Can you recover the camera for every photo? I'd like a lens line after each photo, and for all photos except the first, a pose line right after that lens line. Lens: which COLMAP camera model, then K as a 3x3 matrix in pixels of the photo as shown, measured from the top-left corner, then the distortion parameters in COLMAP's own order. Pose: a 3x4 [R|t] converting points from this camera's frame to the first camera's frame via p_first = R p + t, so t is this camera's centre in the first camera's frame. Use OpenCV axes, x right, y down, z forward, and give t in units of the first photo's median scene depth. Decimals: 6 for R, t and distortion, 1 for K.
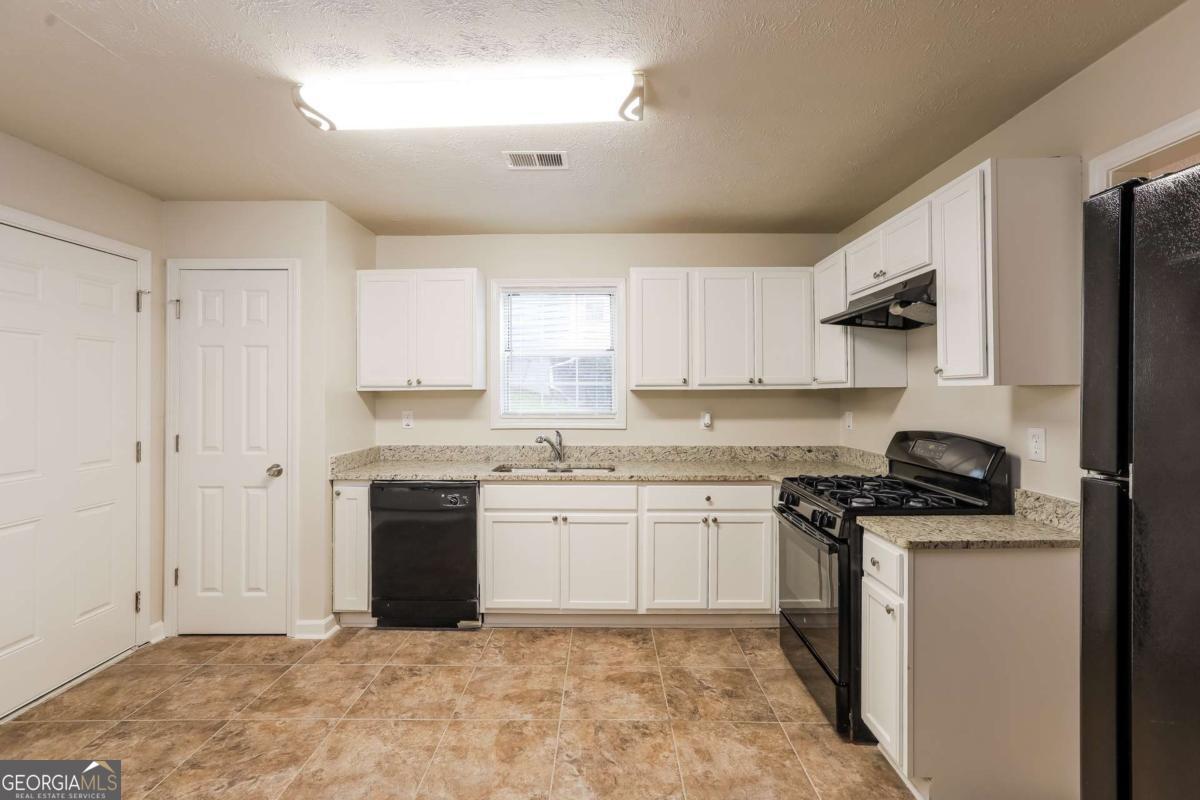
lens RADIAL K [[557.6, 0, 601.7], [0, 557.6, 392.1], [0, 0, 1]] dist [-0.042455, 0.003840]
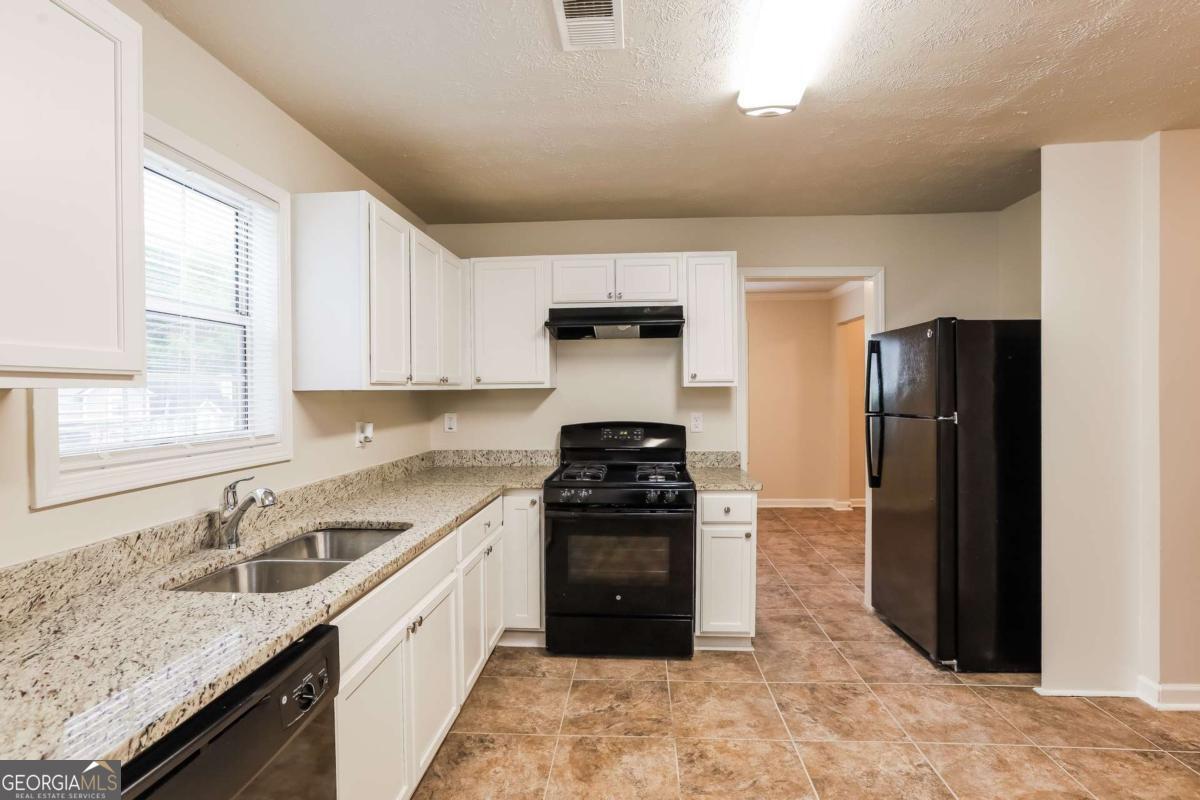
lens RADIAL K [[557.6, 0, 602.7], [0, 557.6, 398.1], [0, 0, 1]] dist [-0.042455, 0.003840]
pose [[0.036942, -0.007538, 0.999289, -0.696507], [0.009695, 0.999927, 0.007185, 0.004495], [-0.999270, 0.009423, 0.037013, 0.920849]]
